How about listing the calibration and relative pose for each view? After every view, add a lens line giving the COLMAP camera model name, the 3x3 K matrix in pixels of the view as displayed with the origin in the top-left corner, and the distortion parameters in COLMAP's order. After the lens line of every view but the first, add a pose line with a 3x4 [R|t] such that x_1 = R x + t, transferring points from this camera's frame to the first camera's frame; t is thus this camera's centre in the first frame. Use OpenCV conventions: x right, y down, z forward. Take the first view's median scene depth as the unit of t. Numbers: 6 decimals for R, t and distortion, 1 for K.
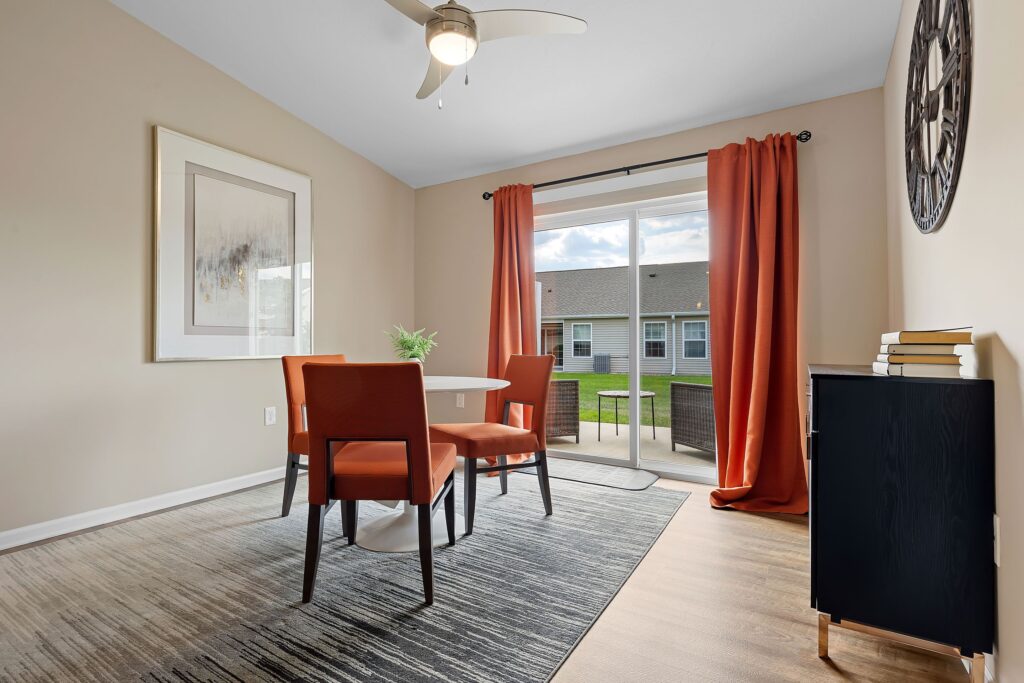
lens RADIAL K [[469.1, 0, 516.1], [0, 469.1, 339.3], [0, 0, 1]] dist [0.003330, -0.001037]
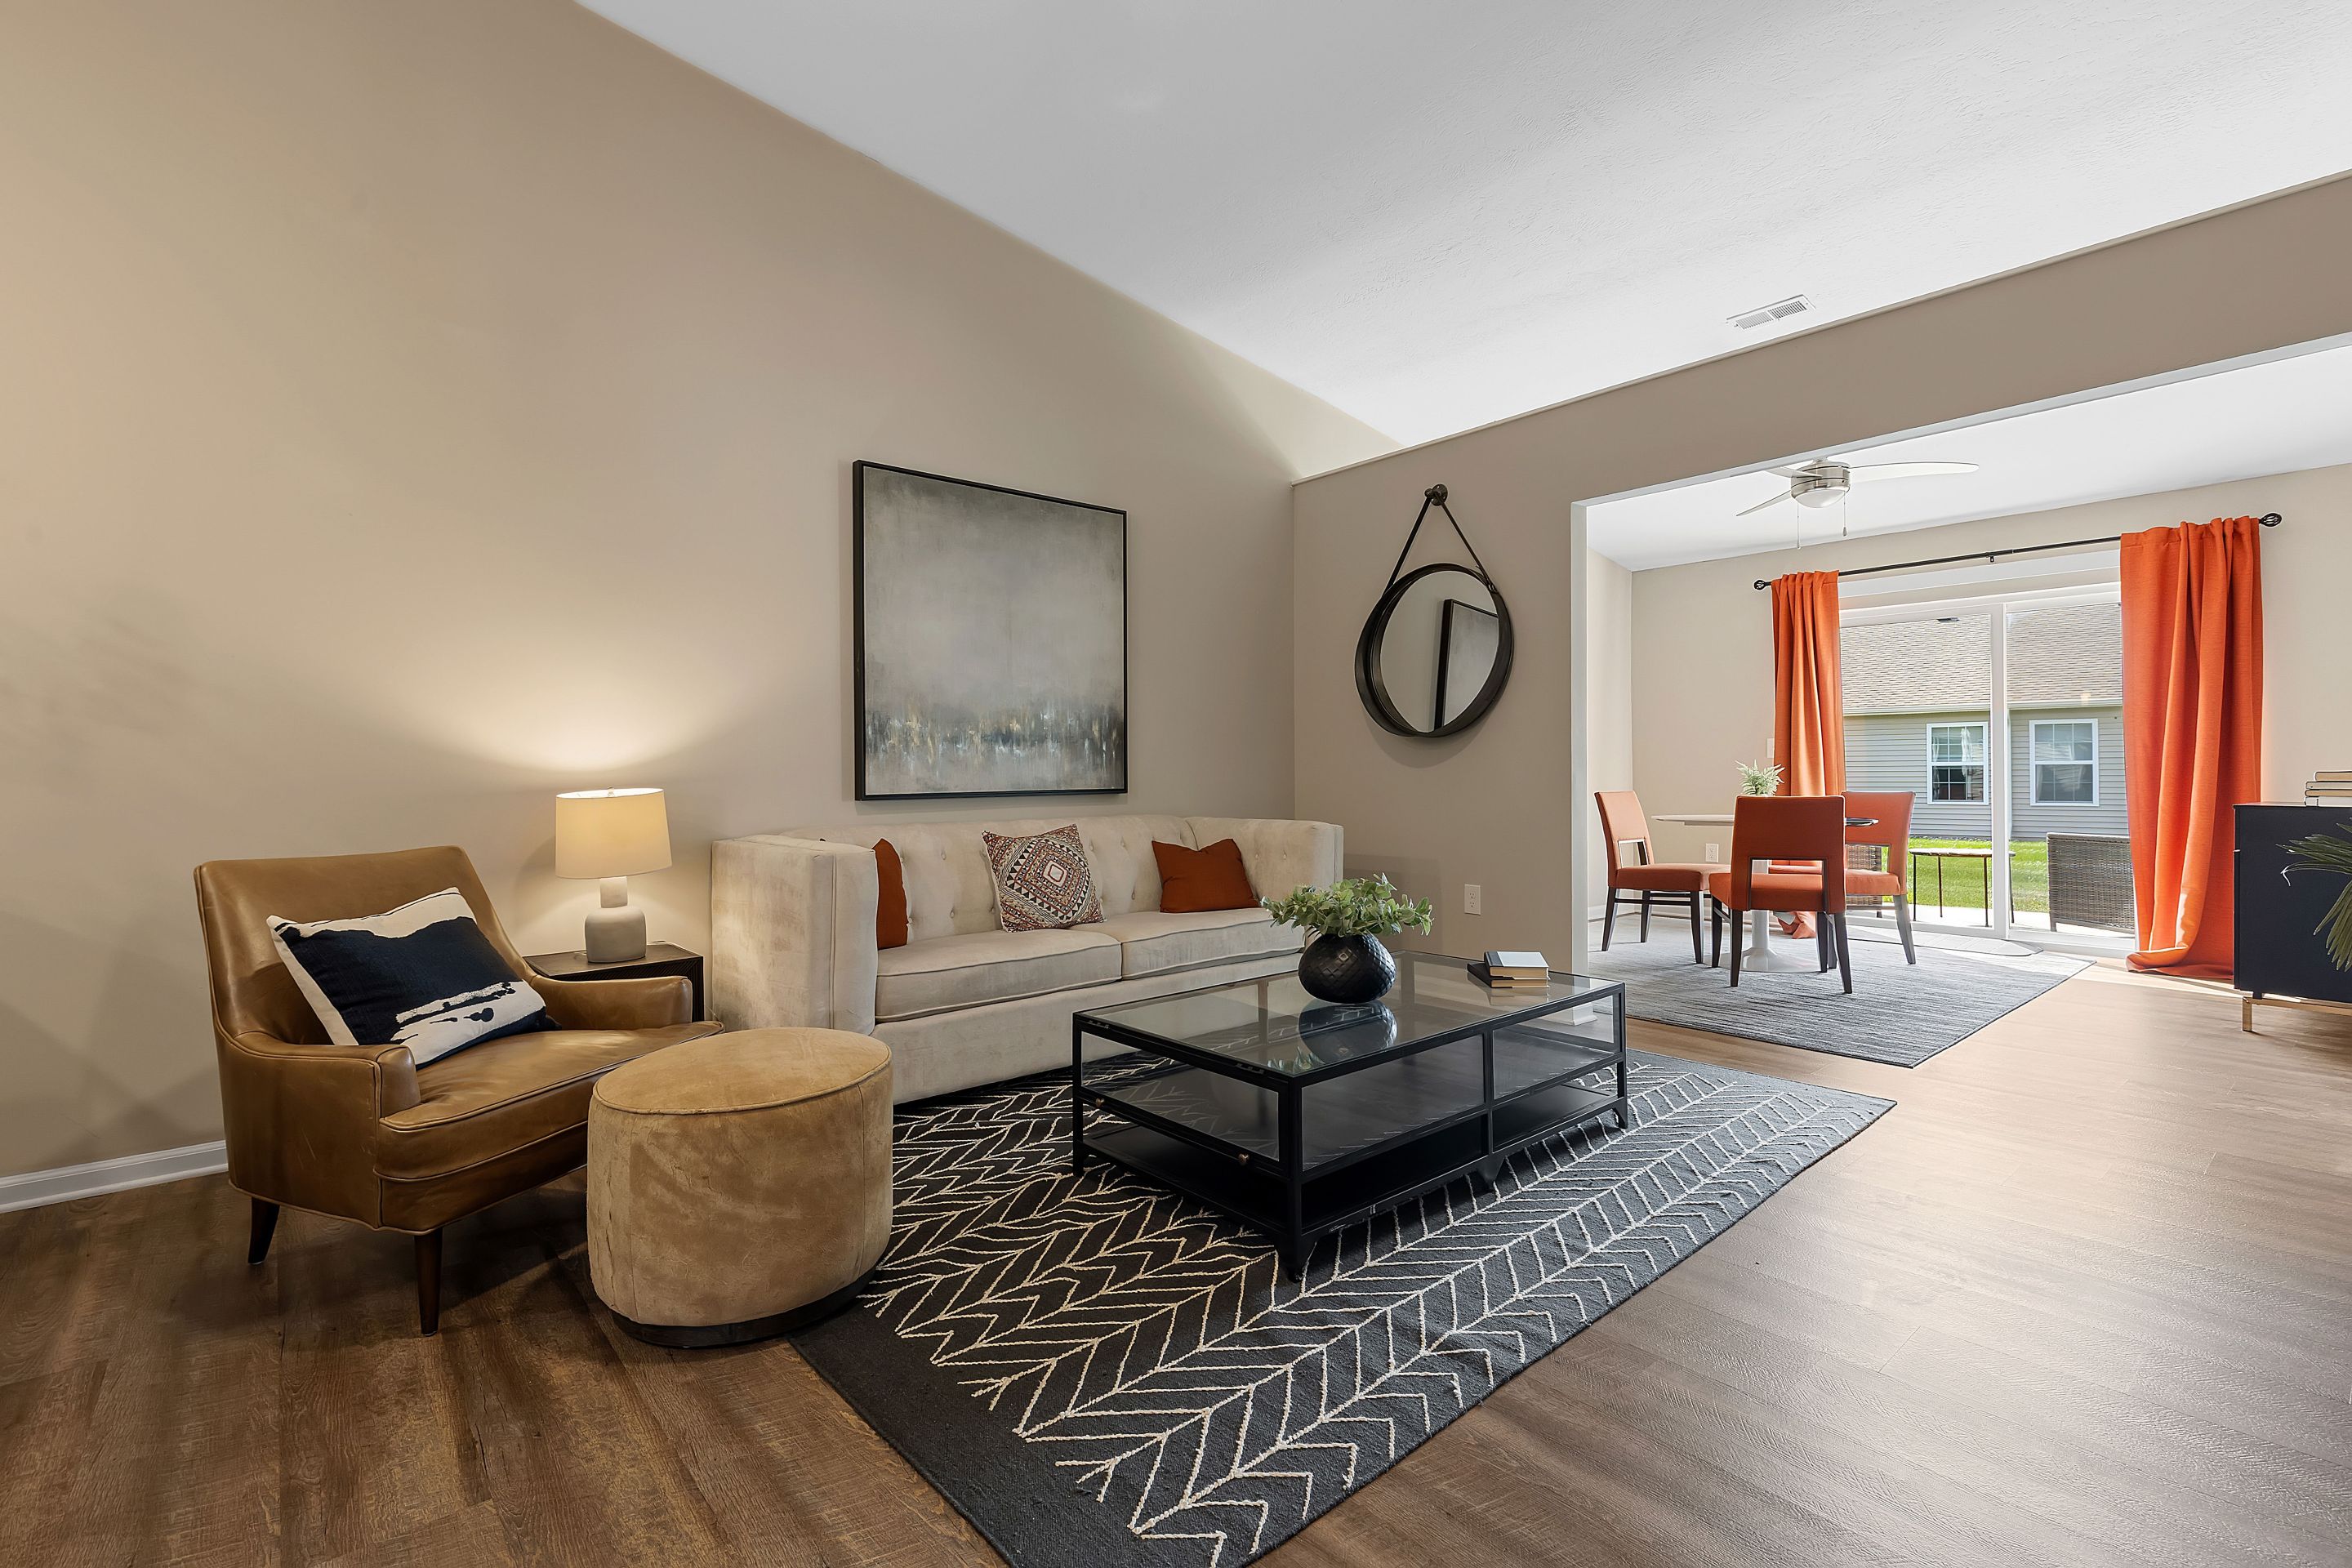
lens RADIAL K [[1077.4, 0, 1158.6], [0, 1077.4, 772.7], [0, 0, 1]] dist [0.003330, -0.001037]
pose [[0.948499, -0.006126, -0.316720, -0.578522], [0.009350, 0.999919, 0.008658, -0.031576], [0.316642, -0.011173, 0.948479, -1.292751]]
